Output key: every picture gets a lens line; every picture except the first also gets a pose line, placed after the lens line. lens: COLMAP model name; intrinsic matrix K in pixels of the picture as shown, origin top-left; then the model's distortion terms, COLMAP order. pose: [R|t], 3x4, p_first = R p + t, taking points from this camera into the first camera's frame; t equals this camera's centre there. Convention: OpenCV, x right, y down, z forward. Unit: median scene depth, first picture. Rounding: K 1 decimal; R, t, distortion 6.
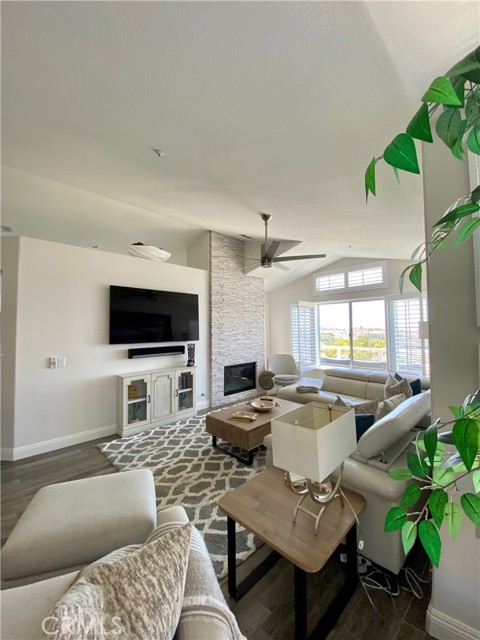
lens RADIAL K [[259.3, 0, 239.9], [0, 259.3, 317.6], [0, 0, 1]] dist [0.006158, -0.013173]
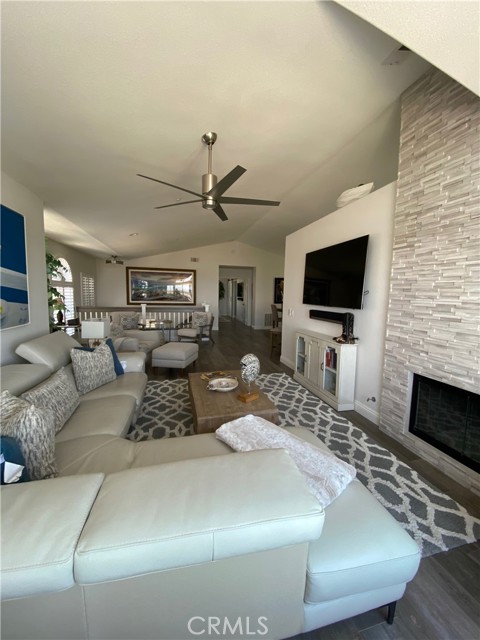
lens RADIAL K [[259.3, 0, 242.3], [0, 259.3, 318.6], [0, 0, 1]] dist [0.006158, -0.013173]
pose [[-0.502301, 0.096803, -0.859257, 0.548504], [0.041893, 0.995271, 0.087637, 0.042329], [0.863677, 0.008023, -0.503981, 1.080434]]
